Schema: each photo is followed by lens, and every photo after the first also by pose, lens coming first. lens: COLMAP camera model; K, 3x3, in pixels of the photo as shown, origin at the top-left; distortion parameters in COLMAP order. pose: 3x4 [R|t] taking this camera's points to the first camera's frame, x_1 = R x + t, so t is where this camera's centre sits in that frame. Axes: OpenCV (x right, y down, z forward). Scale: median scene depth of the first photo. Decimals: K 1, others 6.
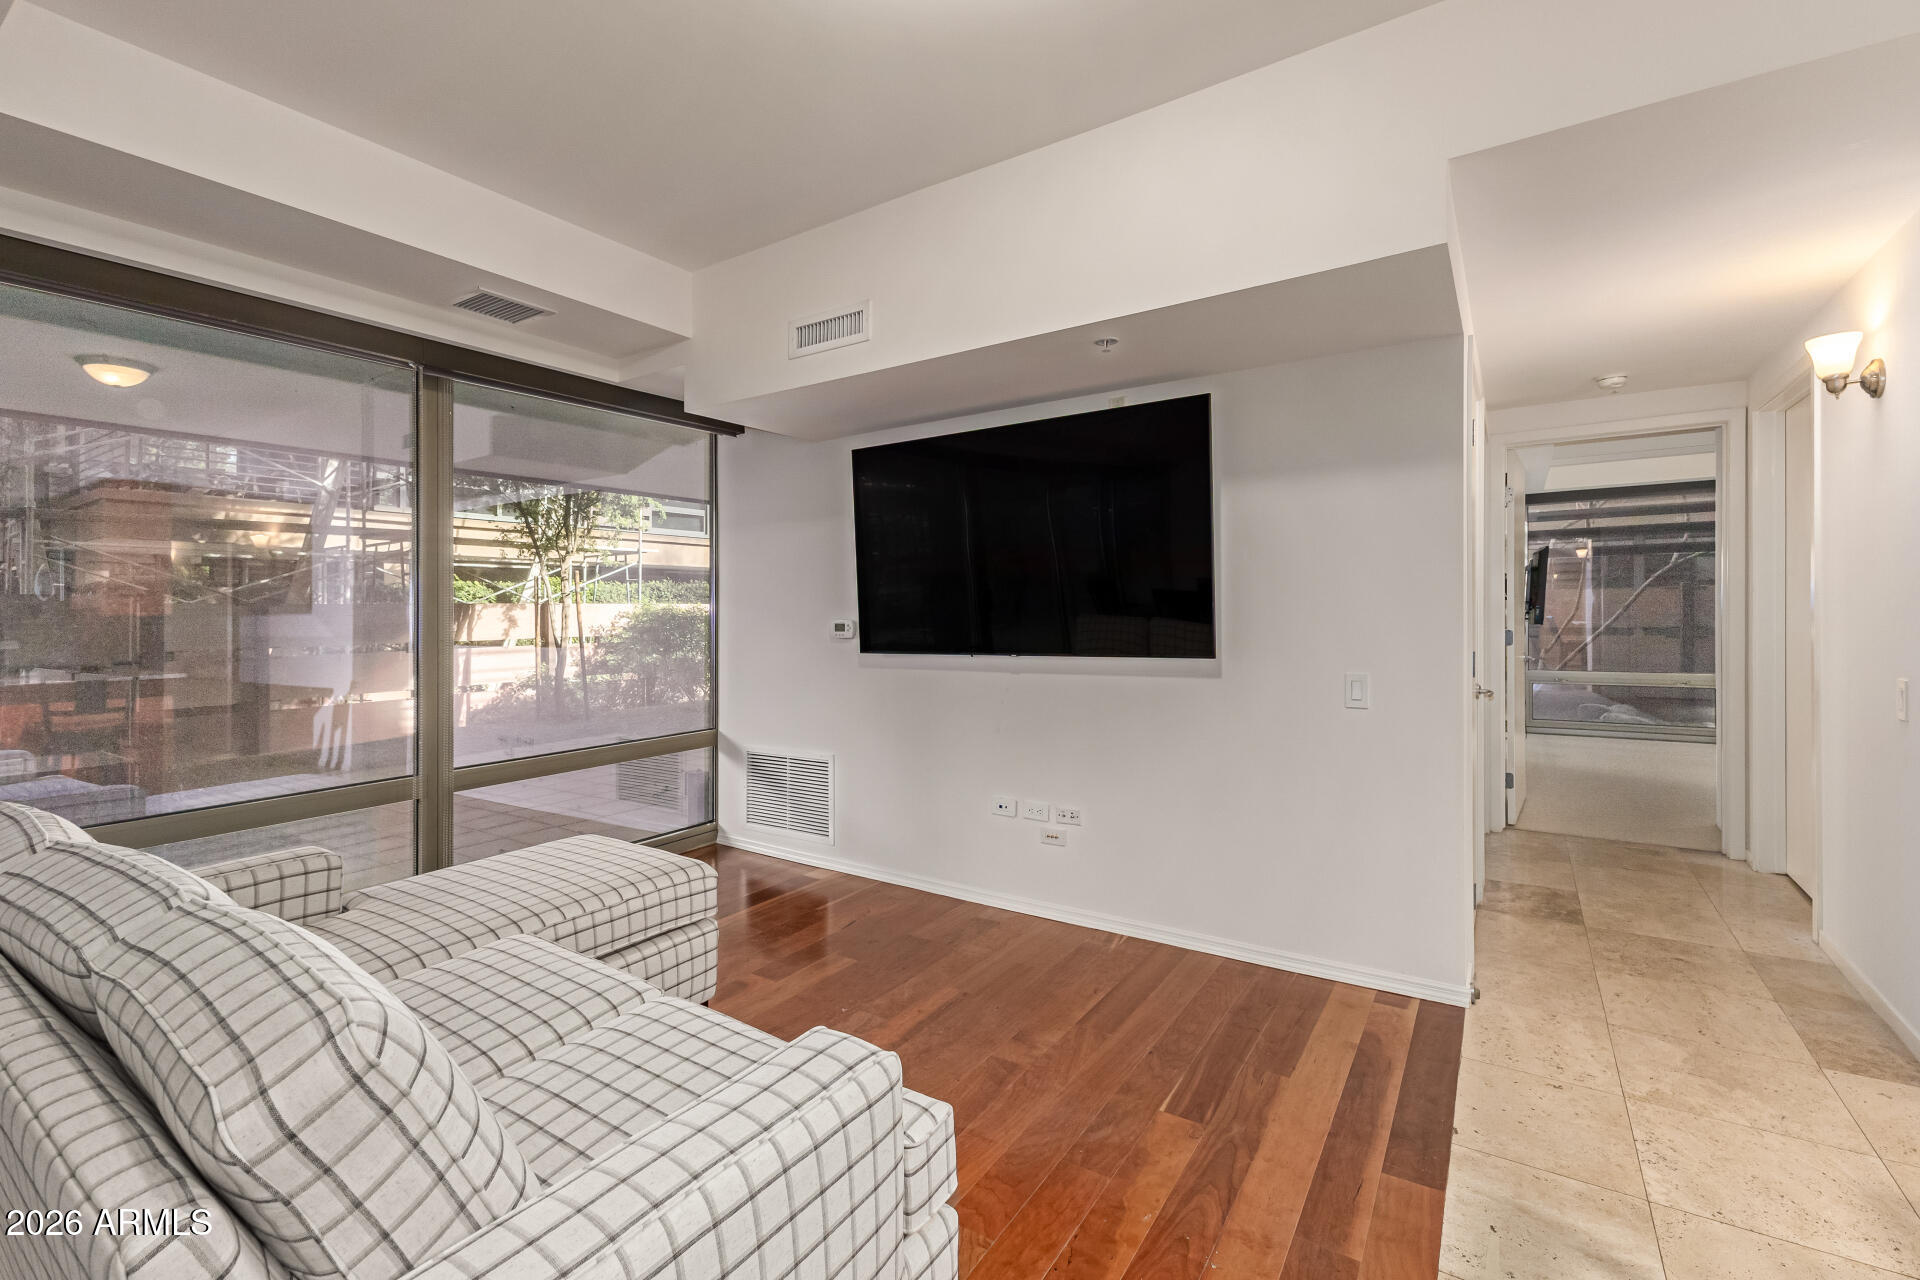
lens RADIAL K [[832.9, 0, 946.2], [0, 832.9, 616.0], [0, 0, 1]] dist [0.011724, -0.003730]
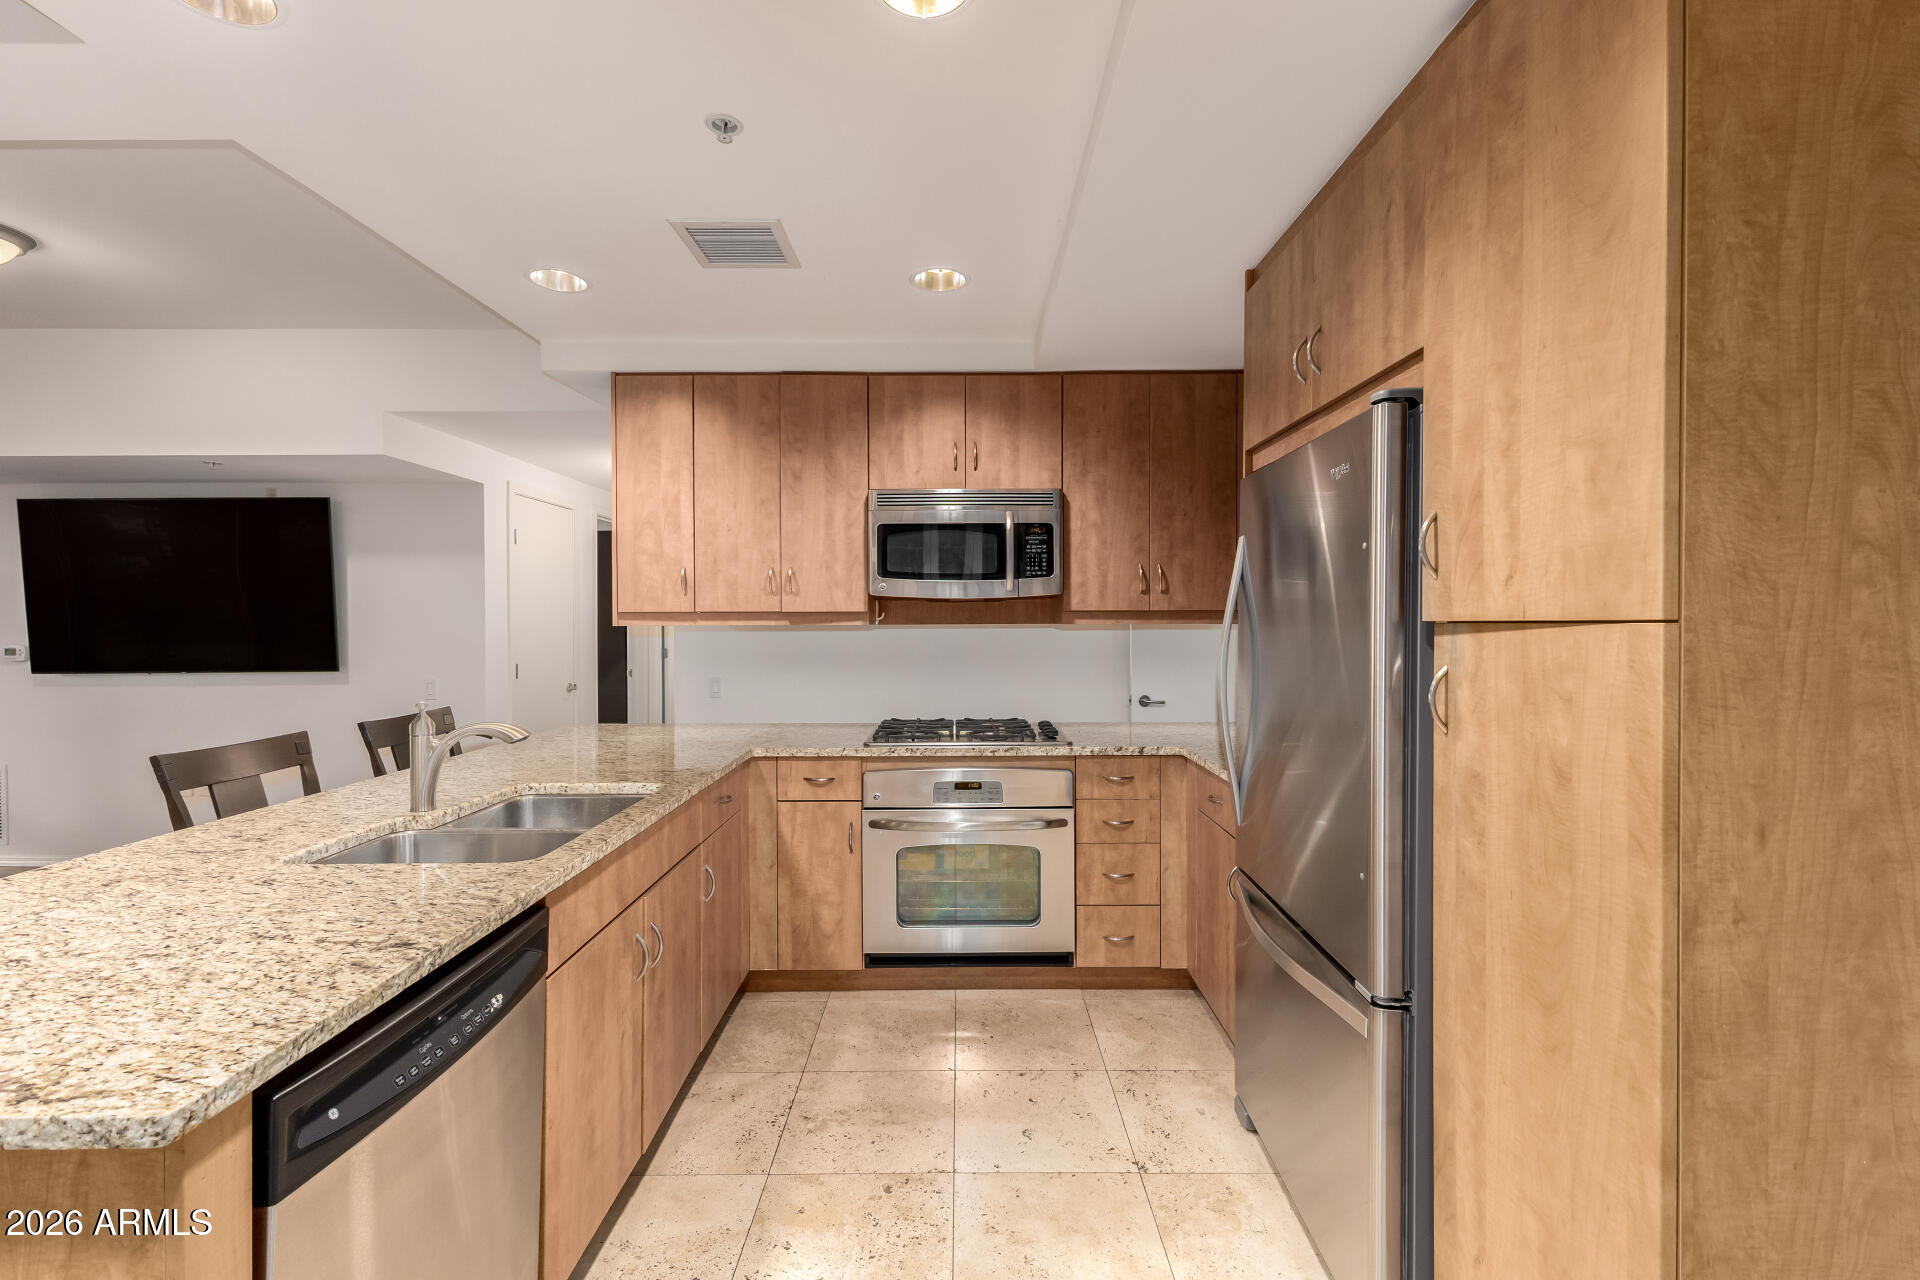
lens RADIAL K [[832.9, 0, 958.8], [0, 832.9, 631.4], [0, 0, 1]] dist [0.011724, -0.003730]
pose [[0.829250, 0.002617, 0.558872, 0.404615], [-0.004164, 0.999990, 0.001496, -0.028001], [-0.558863, -0.003568, 0.829252, -0.889432]]
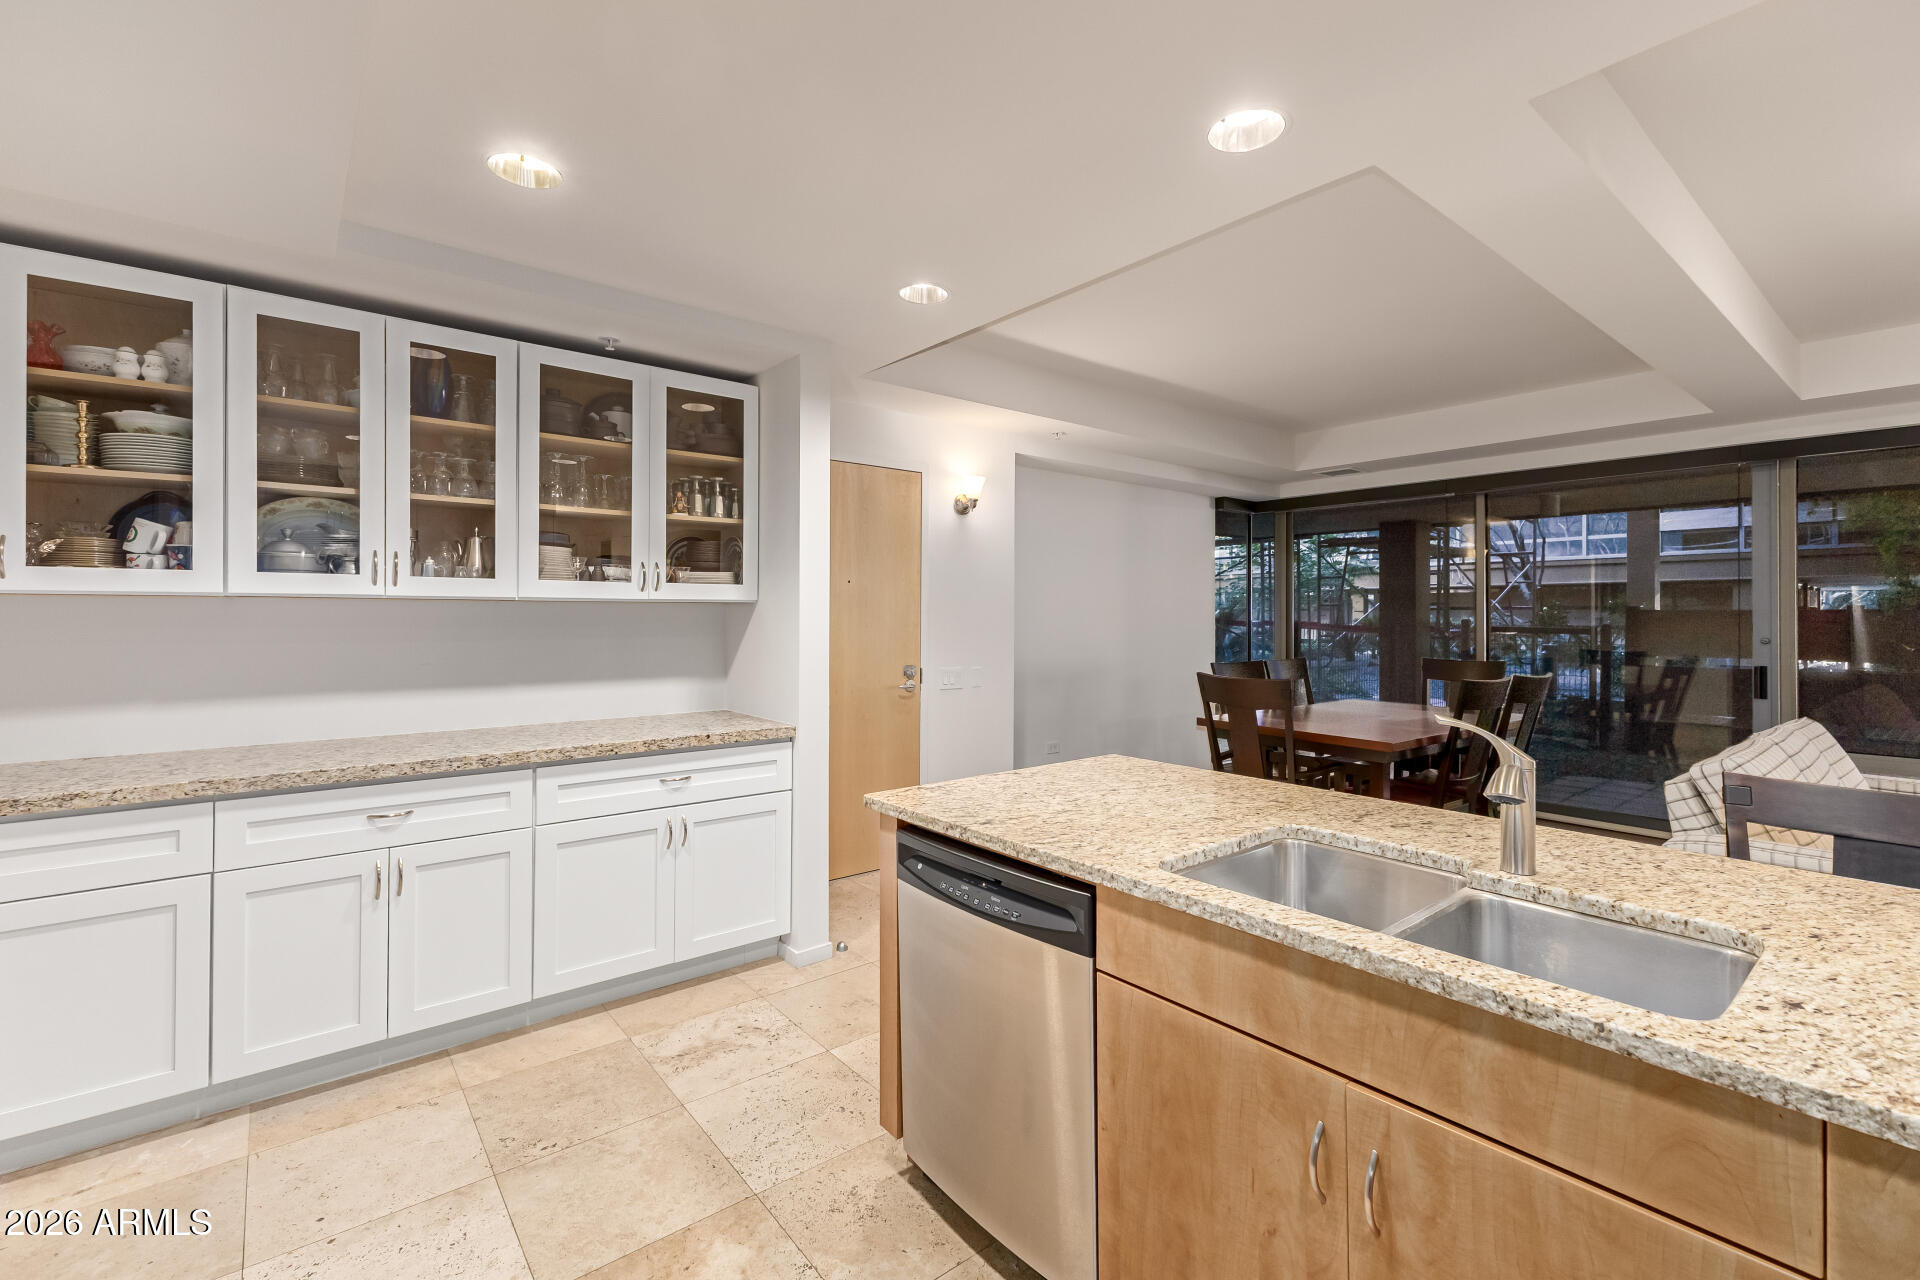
lens RADIAL K [[832.9, 0, 957.5], [0, 832.9, 623.0], [0, 0, 1]] dist [0.011724, -0.003730]
pose [[-0.289785, 0.015773, -0.956962, 0.970421], [-0.003978, 0.999836, 0.017684, -0.034892], [0.957084, 0.008932, -0.289674, -0.285357]]
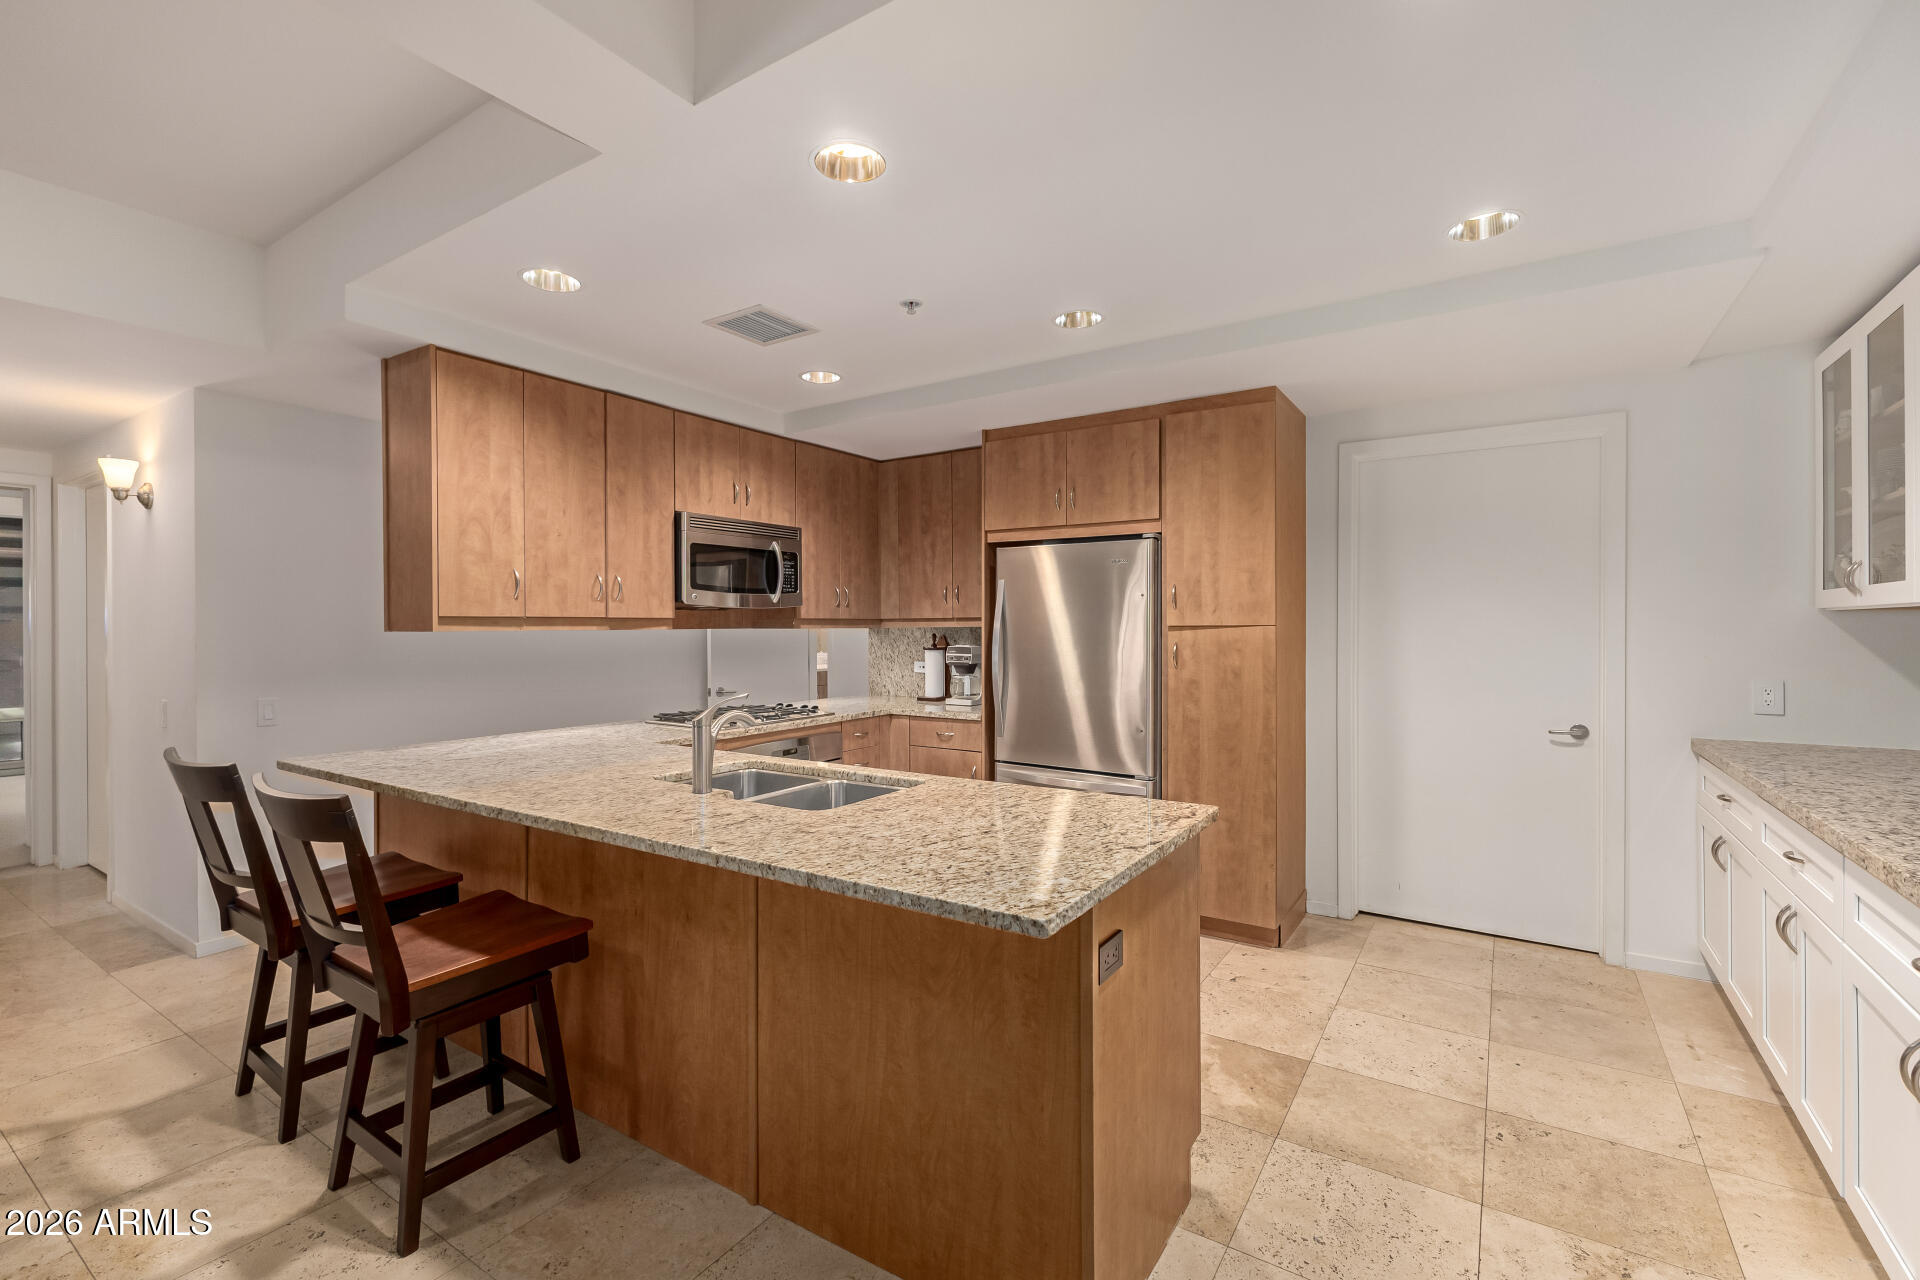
lens RADIAL K [[832.9, 0, 960.2], [0, 832.9, 630.4], [0, 0, 1]] dist [0.011724, -0.003730]
pose [[-0.013735, 0.005222, 0.999892, -0.319021], [0.008166, 0.999954, -0.005110, -0.023535], [-0.999872, 0.008095, -0.013777, -0.335192]]
